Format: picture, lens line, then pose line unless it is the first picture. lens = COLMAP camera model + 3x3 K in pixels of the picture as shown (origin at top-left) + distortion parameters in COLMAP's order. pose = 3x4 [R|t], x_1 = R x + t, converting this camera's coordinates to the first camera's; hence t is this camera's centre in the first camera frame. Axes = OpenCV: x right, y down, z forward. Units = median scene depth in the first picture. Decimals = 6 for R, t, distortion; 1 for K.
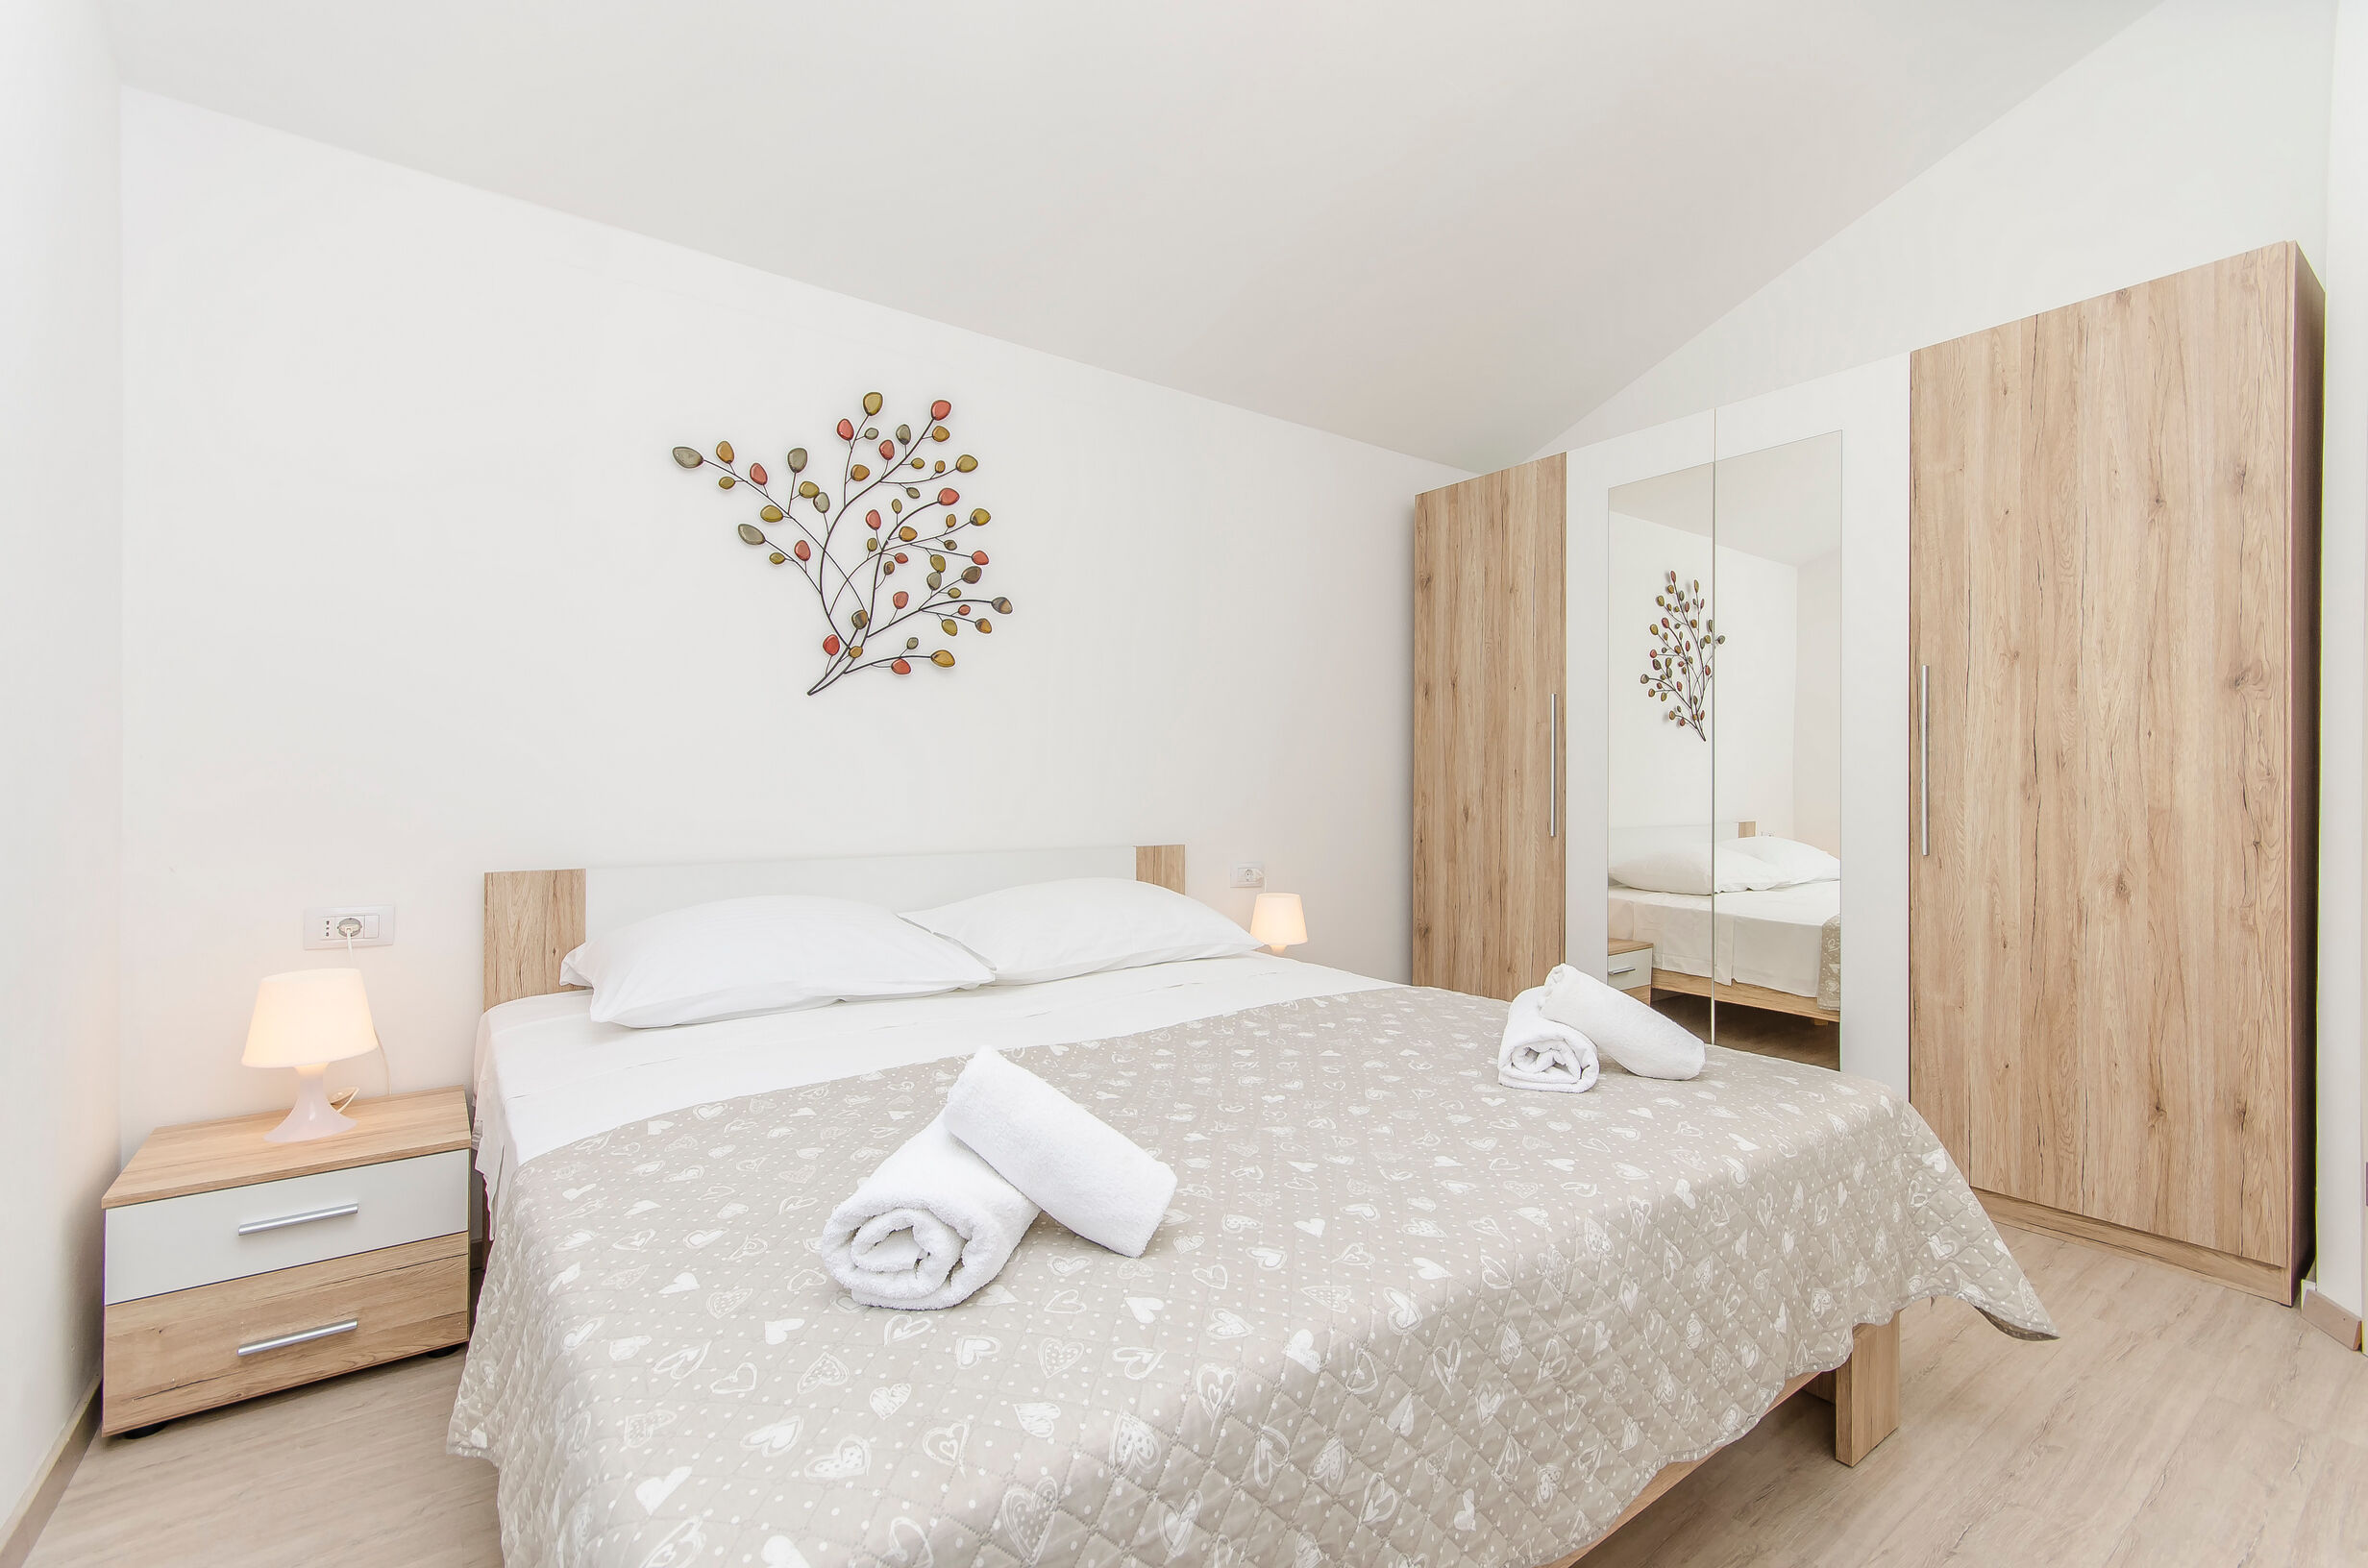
lens RADIAL K [[1045.2, 0, 1179.7], [0, 1045.2, 782.6], [0, 0, 1]] dist [0.003266, 0.001587]
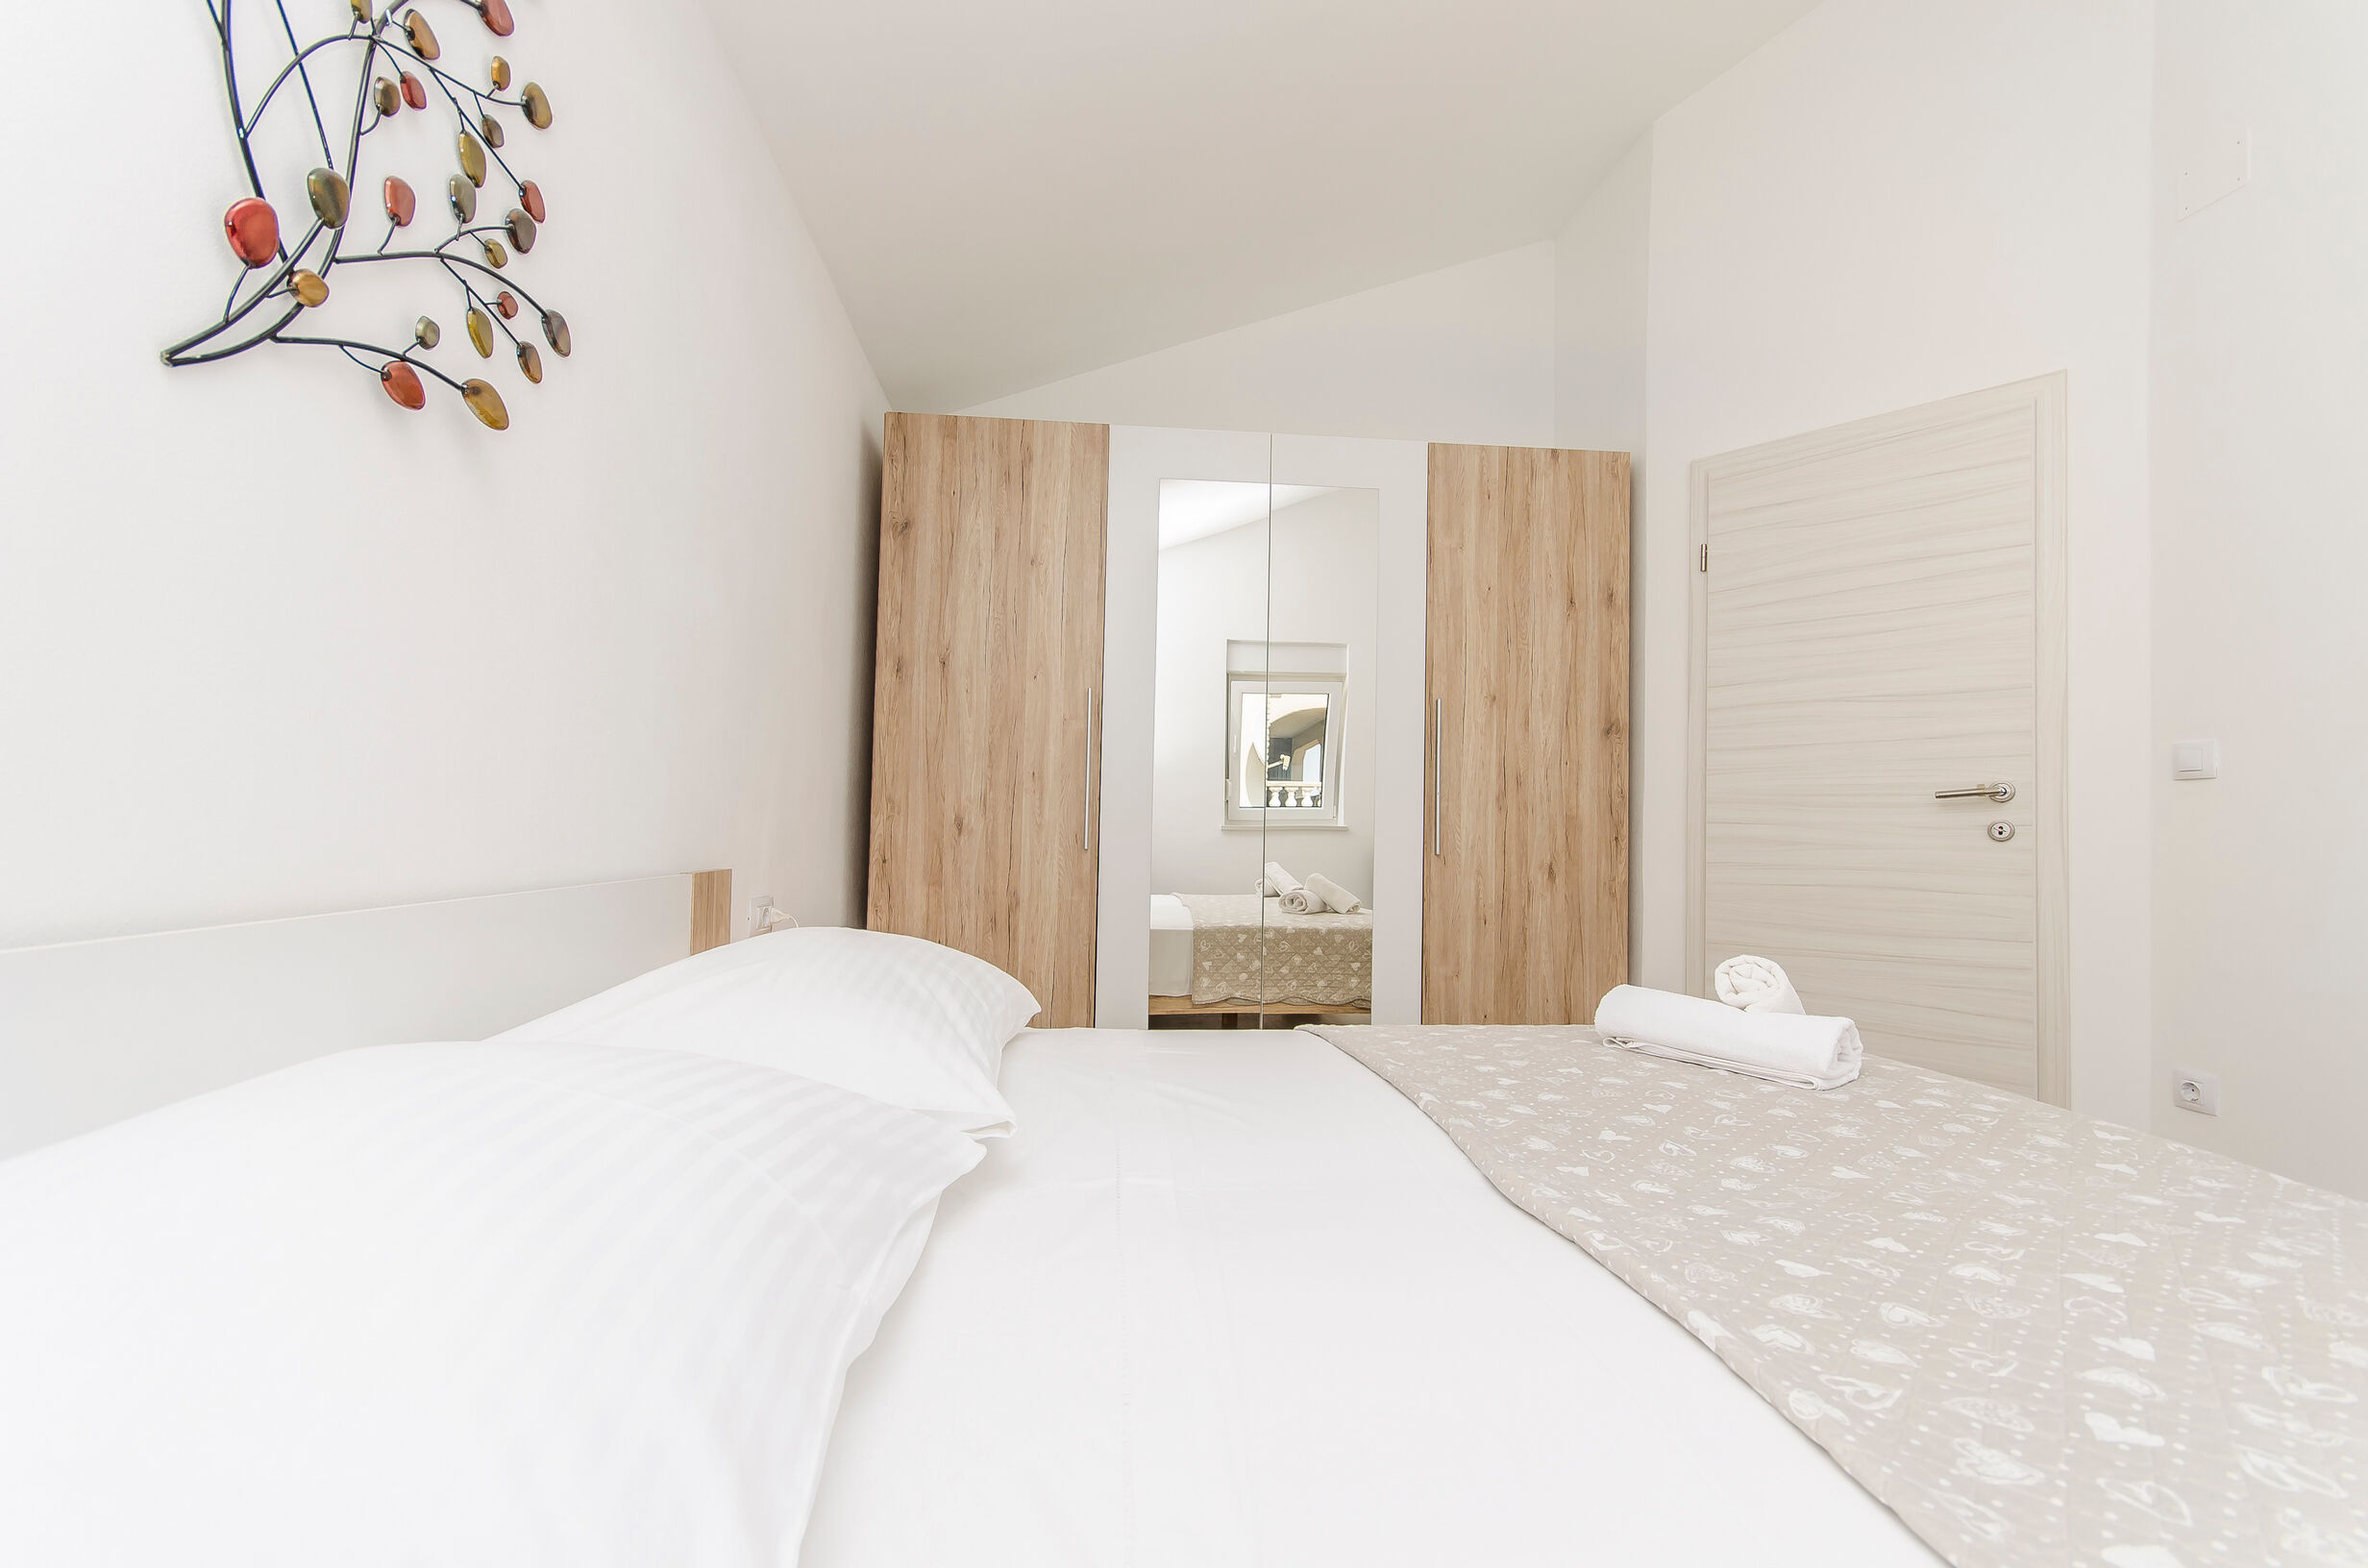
lens RADIAL K [[1045.2, 0, 1183.0], [0, 1045.2, 796.0], [0, 0, 1]] dist [0.003266, 0.001587]
pose [[0.496869, 0.034069, 0.867156, -0.492052], [-0.015206, 0.999417, -0.030552, 0.042880], [-0.867692, 0.001995, 0.497098, 0.650551]]
